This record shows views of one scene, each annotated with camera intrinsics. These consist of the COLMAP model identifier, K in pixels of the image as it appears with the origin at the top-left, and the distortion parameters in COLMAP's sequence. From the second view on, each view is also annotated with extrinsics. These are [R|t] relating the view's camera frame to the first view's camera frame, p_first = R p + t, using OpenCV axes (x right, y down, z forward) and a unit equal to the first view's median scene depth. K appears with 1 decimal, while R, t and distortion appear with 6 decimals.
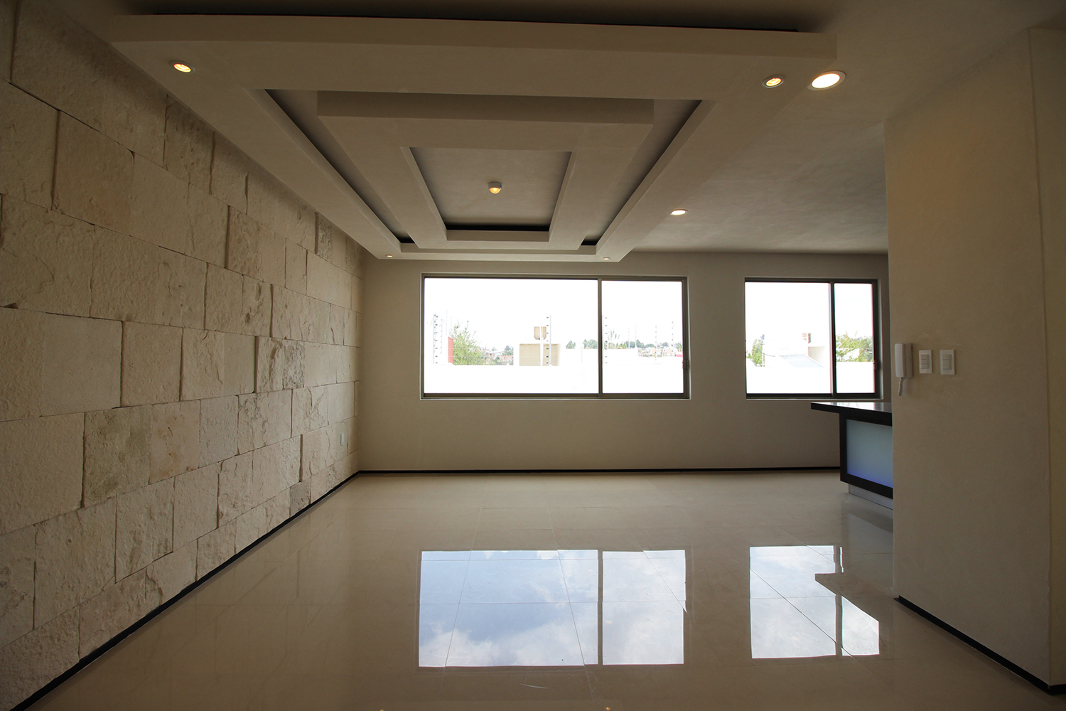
lens RADIAL K [[498.8, 0, 540.5], [0, 498.8, 344.4], [0, 0, 1]] dist [-0.002181, -0.000364]
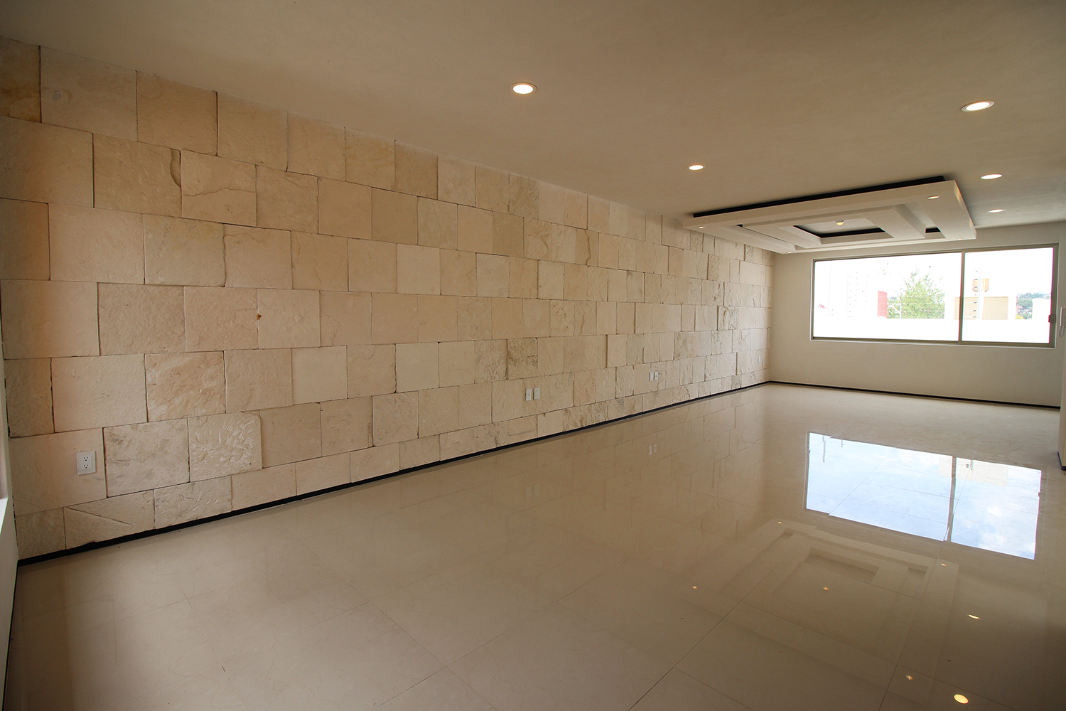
lens RADIAL K [[498.8, 0, 540.5], [0, 498.8, 344.4], [0, 0, 1]] dist [-0.002181, -0.000364]
pose [[0.677083, 0.041497, -0.734736, 0.404369], [0.027840, 0.996250, 0.081923, -0.035224], [0.735380, -0.075924, 0.673388, -0.819992]]
